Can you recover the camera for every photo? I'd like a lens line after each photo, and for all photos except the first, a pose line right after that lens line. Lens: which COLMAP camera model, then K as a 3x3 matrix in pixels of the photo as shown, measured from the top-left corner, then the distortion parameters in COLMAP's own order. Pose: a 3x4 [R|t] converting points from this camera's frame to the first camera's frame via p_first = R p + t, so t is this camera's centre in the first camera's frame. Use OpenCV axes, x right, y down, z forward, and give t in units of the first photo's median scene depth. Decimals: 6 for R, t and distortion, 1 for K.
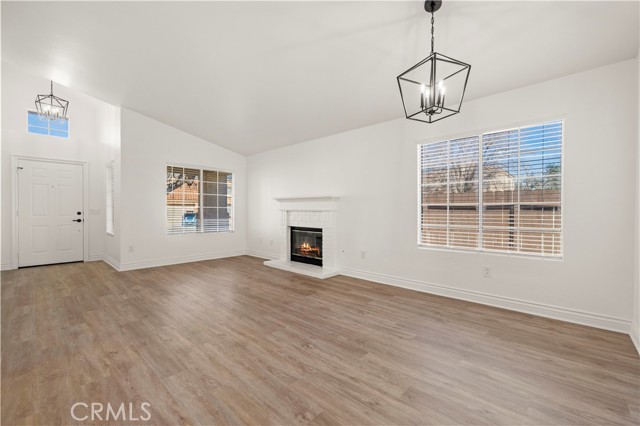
lens RADIAL K [[271.0, 0, 316.9], [0, 271.0, 213.7], [0, 0, 1]] dist [0.001204, 0.000988]
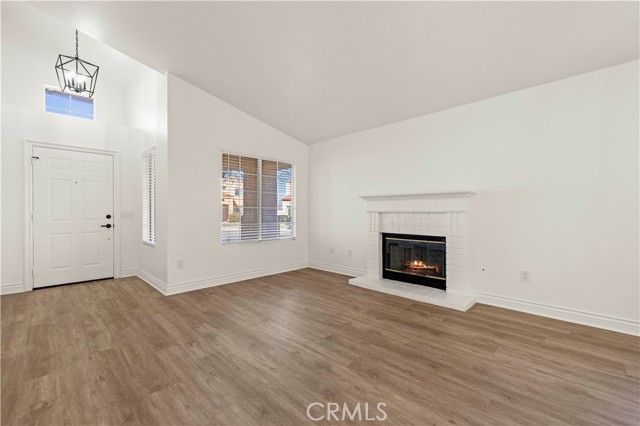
lens RADIAL K [[271.0, 0, 317.1], [0, 271.0, 213.0], [0, 0, 1]] dist [0.001204, 0.000988]
pose [[0.999682, -0.004809, -0.024751, -0.448116], [0.004642, 0.999966, -0.006800, -0.006909], [0.024783, 0.006683, 0.999671, 0.408821]]
